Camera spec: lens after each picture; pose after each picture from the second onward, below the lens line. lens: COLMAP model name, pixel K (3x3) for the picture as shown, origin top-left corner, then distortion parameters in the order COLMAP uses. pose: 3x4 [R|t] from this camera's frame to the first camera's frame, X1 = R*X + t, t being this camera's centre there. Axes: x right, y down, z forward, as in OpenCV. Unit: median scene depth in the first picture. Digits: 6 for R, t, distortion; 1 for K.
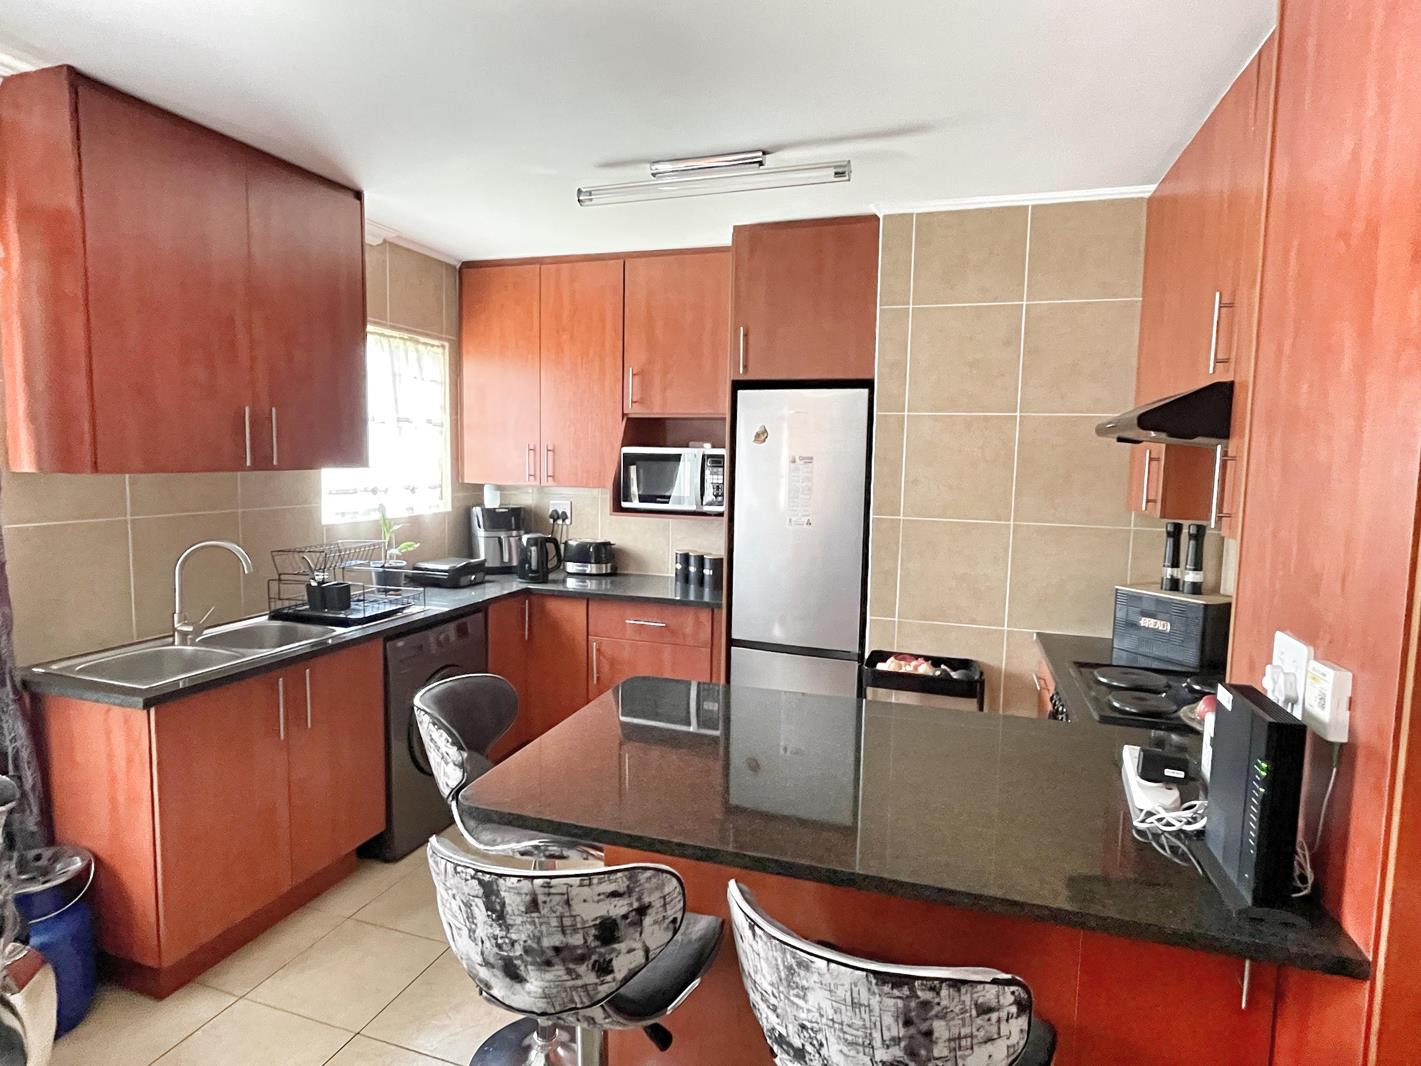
lens RADIAL K [[786.8, 0, 713.9], [0, 786.8, 524.9], [0, 0, 1]] dist [0.004217, -0.001196]
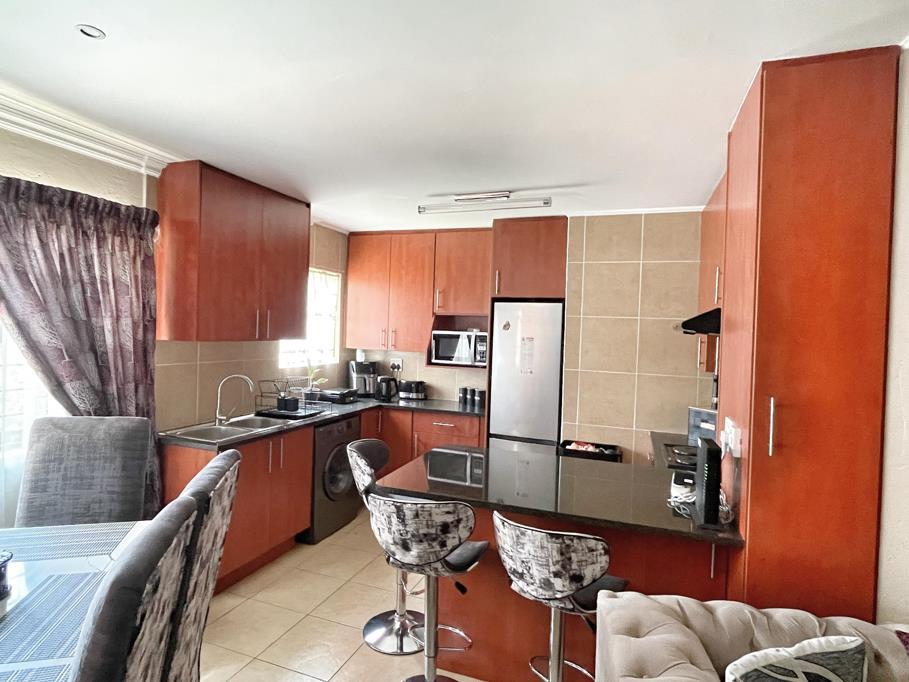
lens RADIAL K [[503.3, 0, 455.5], [0, 503.3, 336.6], [0, 0, 1]] dist [0.004217, -0.001196]
pose [[0.999158, 0.015578, -0.037955, -0.020030], [-0.018561, 0.996659, -0.079539, 0.013686], [0.036589, 0.080177, 0.996109, -0.255951]]
